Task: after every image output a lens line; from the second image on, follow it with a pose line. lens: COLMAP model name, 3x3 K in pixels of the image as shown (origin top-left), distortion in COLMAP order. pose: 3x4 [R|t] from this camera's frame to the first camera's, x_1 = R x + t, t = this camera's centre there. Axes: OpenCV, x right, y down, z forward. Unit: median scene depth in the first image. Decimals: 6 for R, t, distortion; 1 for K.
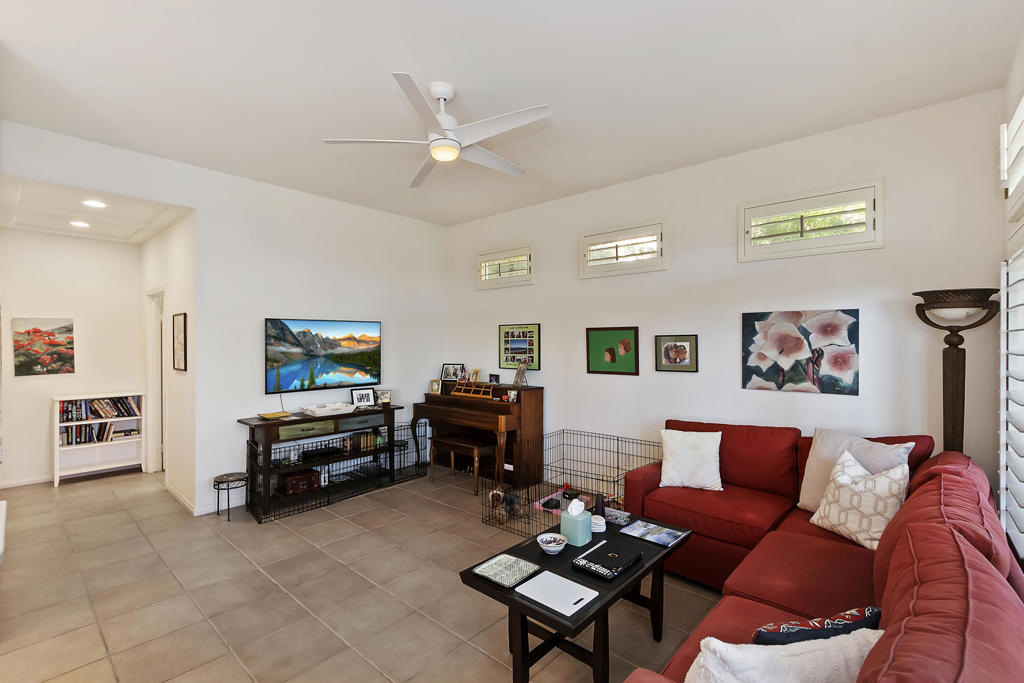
lens RADIAL K [[464.9, 0, 522.1], [0, 464.9, 340.3], [0, 0, 1]] dist [-0.018816, 0.005524]
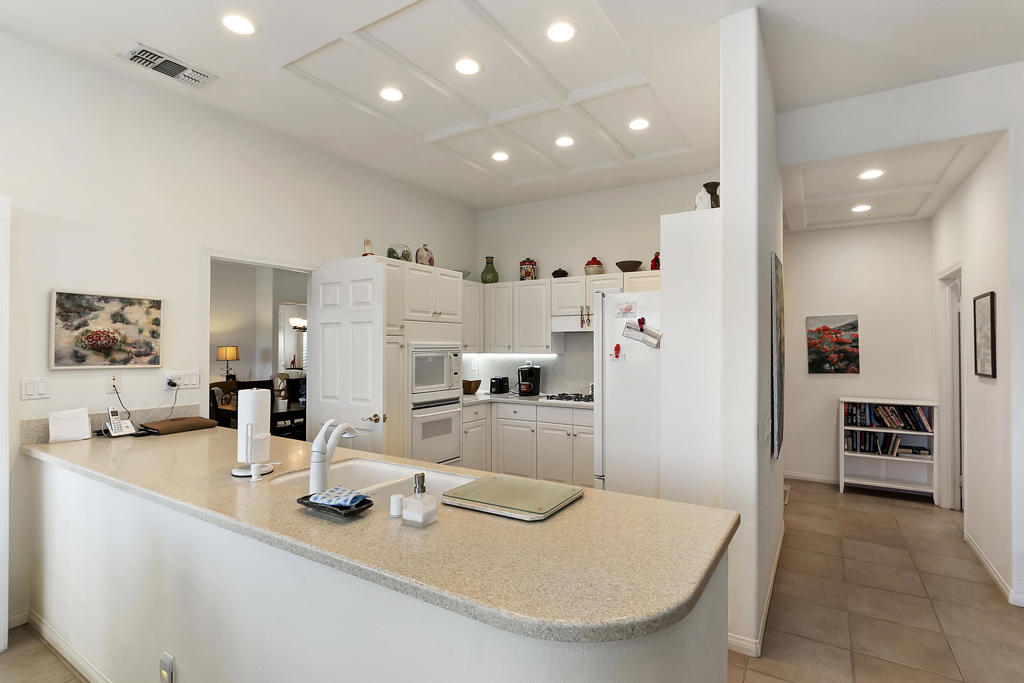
lens RADIAL K [[492.0, 0, 511.2], [0, 492.0, 340.8], [0, 0, 1]] dist [-0.017506, 0.002329]
pose [[0.151272, -0.010781, -0.988433, -0.123928], [-0.003410, 0.999929, -0.011428, 0.020570], [0.988486, 0.005099, 0.151225, 0.176799]]
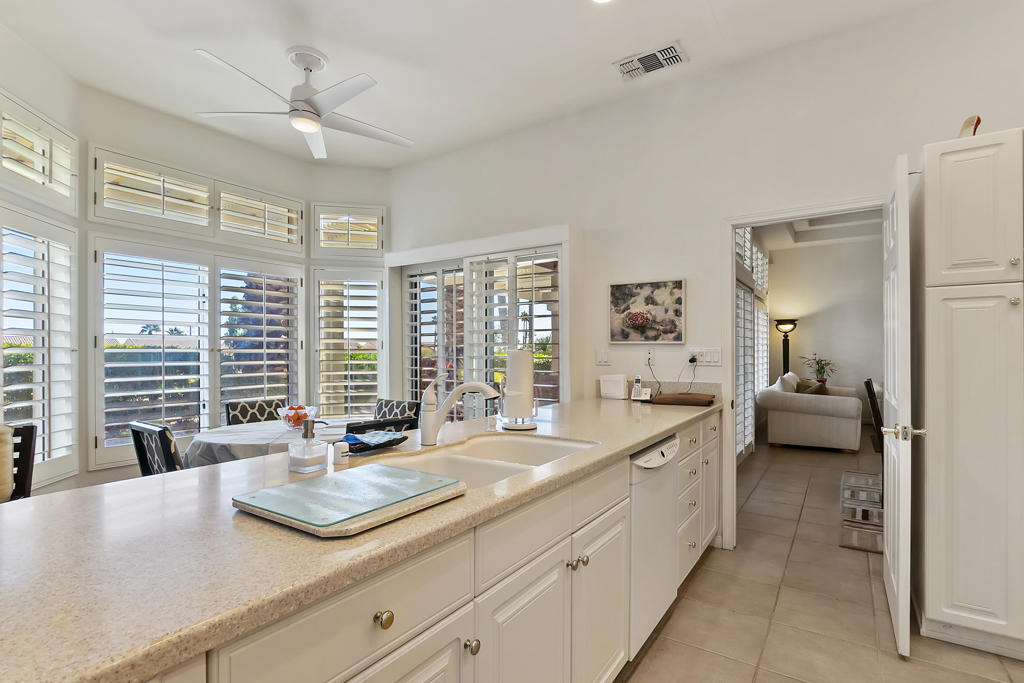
lens RADIAL K [[492.0, 0, 518.7], [0, 492.0, 353.7], [0, 0, 1]] dist [-0.017506, 0.002329]
pose [[-0.991728, 0.003358, -0.128315, -0.525112], [0.002957, 0.999990, 0.003315, 0.061612], [0.128325, 0.002908, -0.991728, 0.471981]]
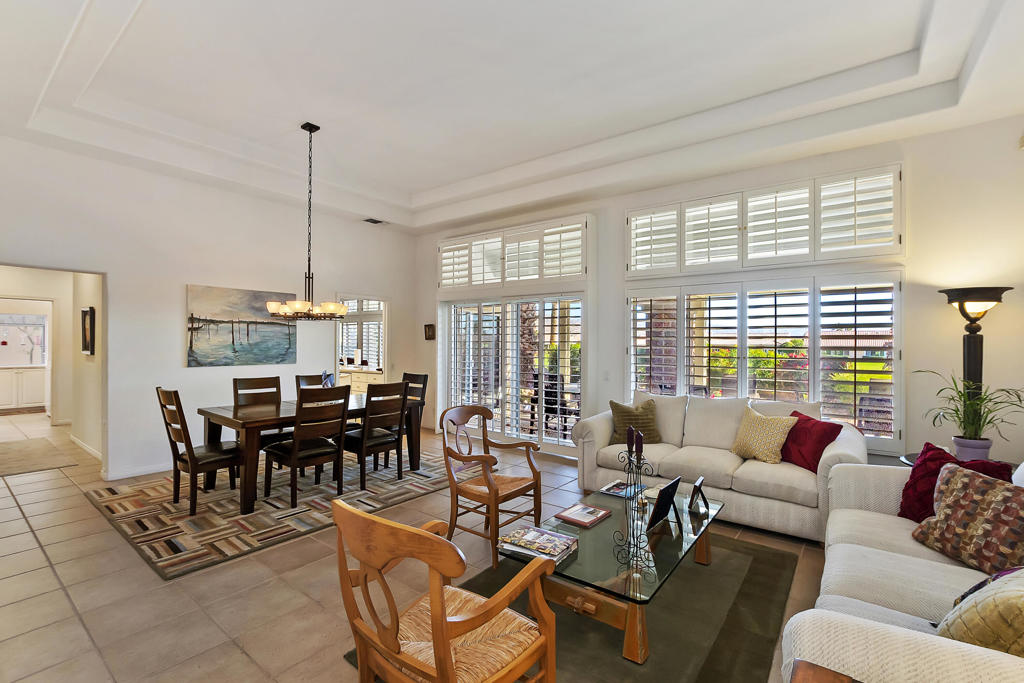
lens RADIAL K [[464.9, 0, 514.0], [0, 464.9, 336.7], [0, 0, 1]] dist [-0.018816, 0.005524]
pose [[-0.057639, 0.011314, 0.998273, -2.513363], [-0.005639, 0.999916, -0.011658, 0.028036], [-0.998322, -0.006302, -0.057571, -0.493785]]
